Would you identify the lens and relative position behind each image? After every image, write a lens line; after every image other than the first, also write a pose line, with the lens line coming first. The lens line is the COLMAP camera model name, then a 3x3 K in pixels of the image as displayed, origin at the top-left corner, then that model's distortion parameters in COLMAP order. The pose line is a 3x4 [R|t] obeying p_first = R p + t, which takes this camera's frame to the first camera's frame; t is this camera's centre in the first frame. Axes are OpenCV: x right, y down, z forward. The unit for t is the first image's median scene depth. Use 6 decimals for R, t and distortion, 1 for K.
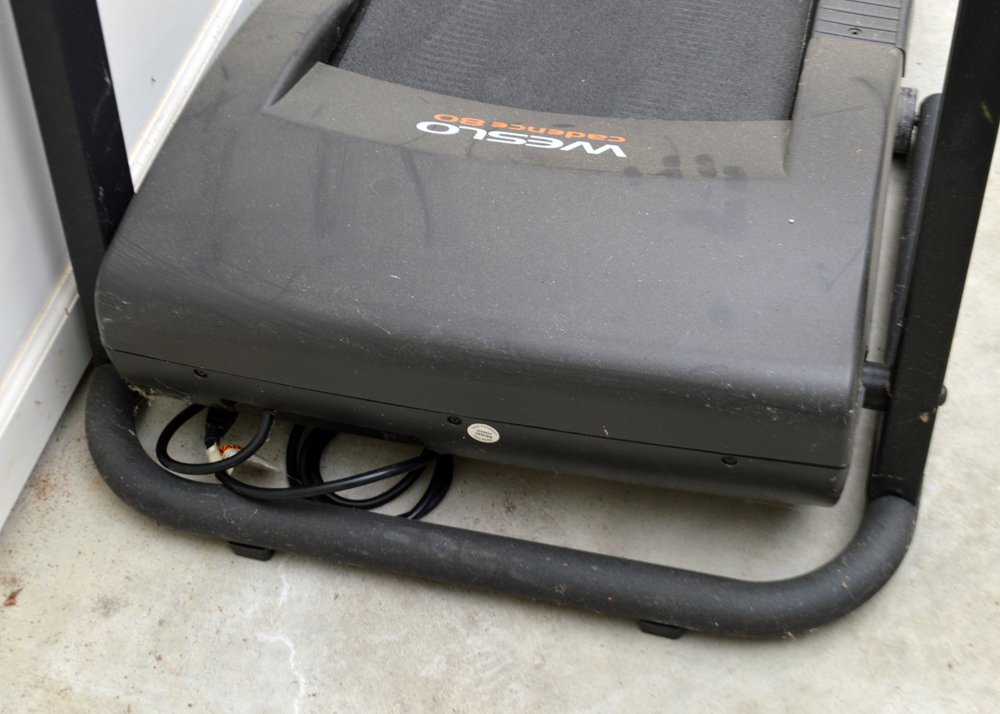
lens RADIAL K [[1646.5, 0, 501.8], [0, 1646.5, 359.0], [0, 0, 1]] dist [-0.027195, 0.000000]
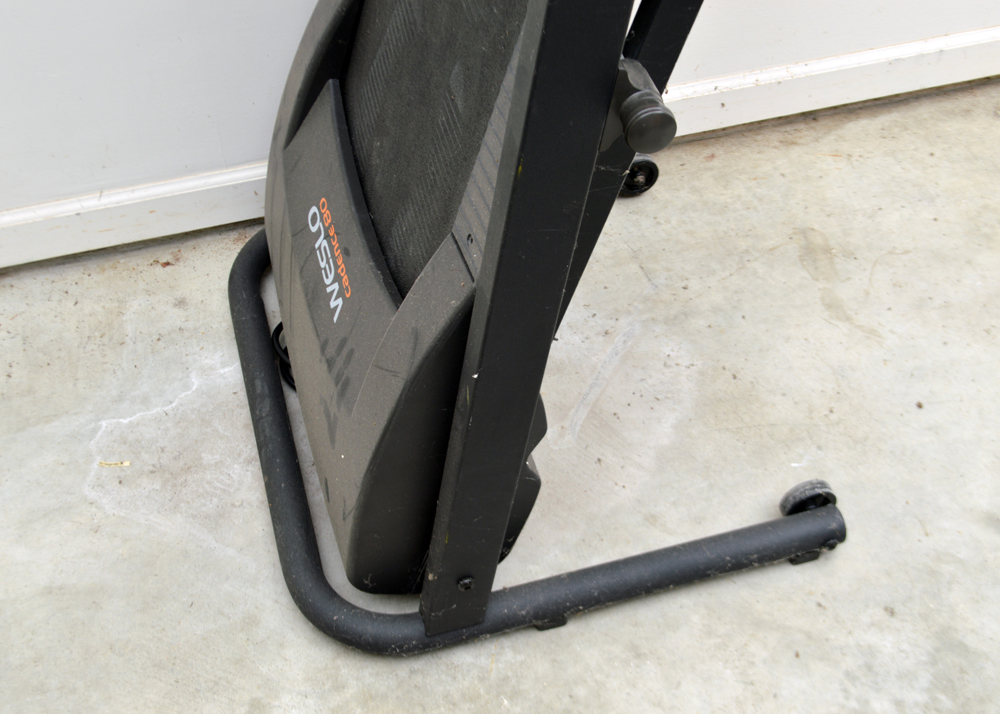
lens RADIAL K [[1368.0, 0, 501.4], [0, 1368.0, 358.6], [0, 0, 1]] dist [-0.038599, 0.000000]
pose [[0.494013, 0.674637, -0.548467, 0.732108], [-0.675469, 0.694984, 0.246453, -0.378376], [0.547442, 0.248721, 0.799028, 0.094016]]
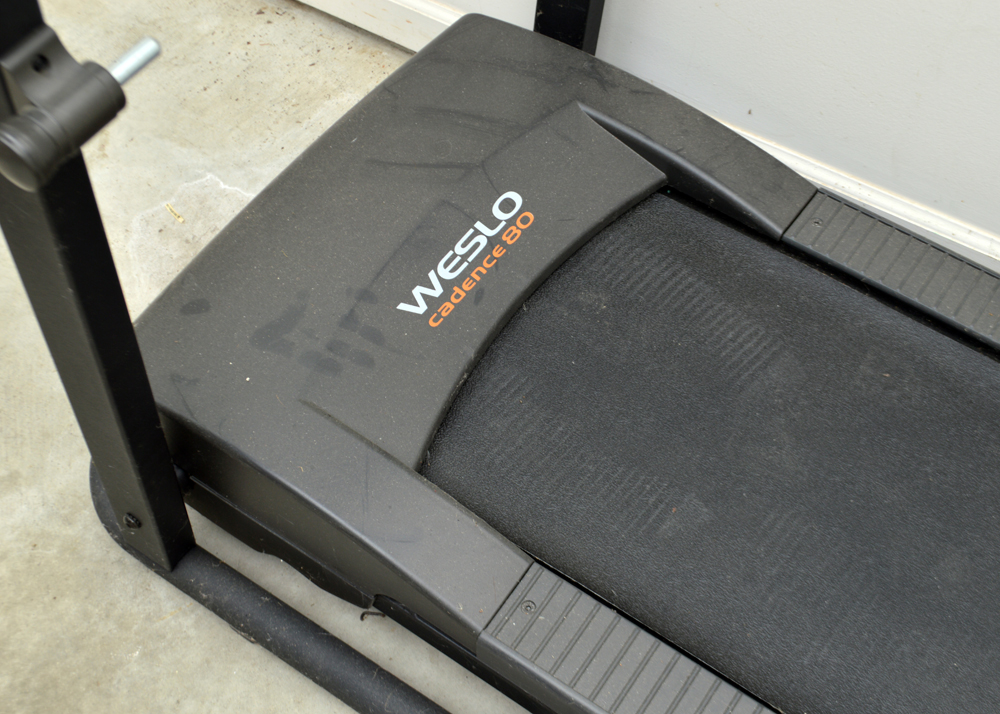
lens RADIAL K [[1368.0, 0, 499.9], [0, 1368.0, 353.9], [0, 0, 1]] dist [-0.038599, 0.000000]
pose [[-0.358462, 0.790306, -0.496912, 0.542837], [-0.660723, 0.161259, 0.733103, -0.854654], [0.659508, 0.591111, 0.464368, 0.627882]]
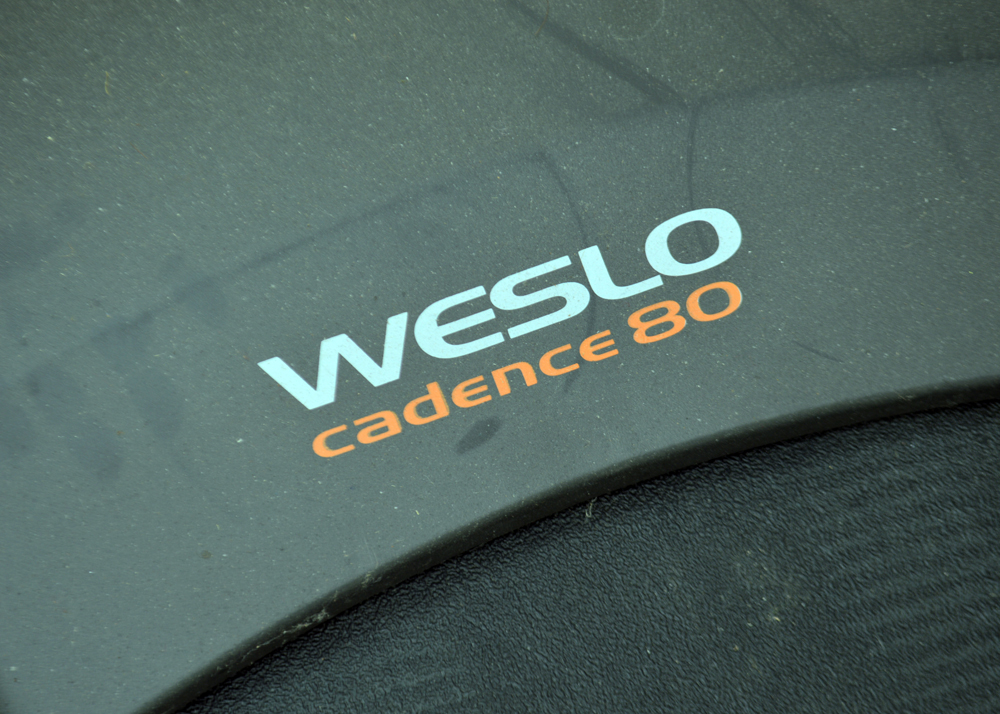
lens RADIAL K [[2504.2, 0, 500.7], [0, 2504.2, 358.3], [0, 0, 1]] dist [-0.055077, 0.000000]
pose [[-0.796163, 0.544782, -0.263321, 0.195589], [-0.451373, -0.244902, 0.858071, -0.706897], [0.402973, 0.802020, 0.440882, 0.737776]]
